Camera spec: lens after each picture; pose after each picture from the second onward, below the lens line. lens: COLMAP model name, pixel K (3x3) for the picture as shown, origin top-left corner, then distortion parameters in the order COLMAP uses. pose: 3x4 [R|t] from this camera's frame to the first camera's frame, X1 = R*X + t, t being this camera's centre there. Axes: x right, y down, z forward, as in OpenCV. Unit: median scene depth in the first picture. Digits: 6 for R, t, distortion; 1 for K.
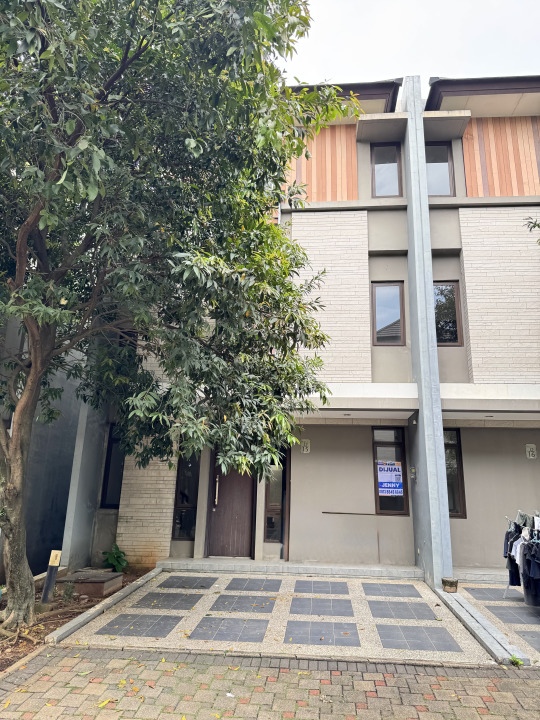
lens RADIAL K [[501.1, 0, 270.6], [0, 501.1, 359.5], [0, 0, 1]] dist [0.009634, -0.009885]
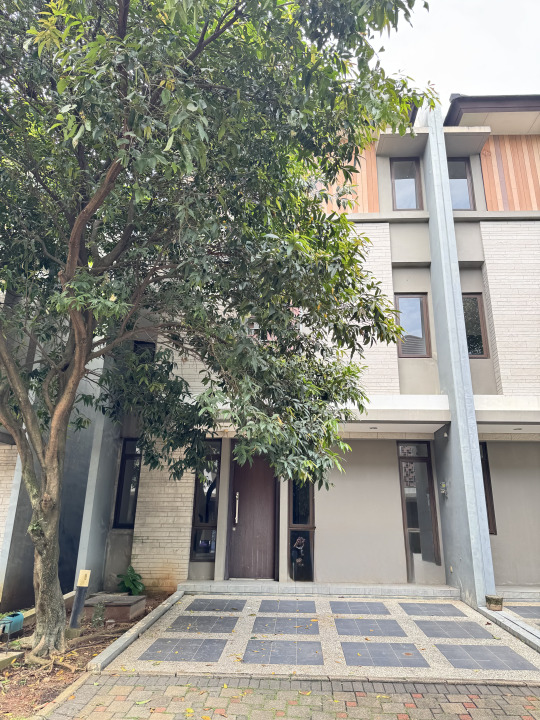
lens RADIAL K [[501.1, 0, 272.0], [0, 501.1, 359.6], [0, 0, 1]] dist [0.009634, -0.009885]
pose [[0.999123, 0.004680, 0.041614, -0.096400], [-0.002584, 0.998732, -0.050271, 0.030460], [-0.041796, 0.050120, 0.997868, 0.033446]]
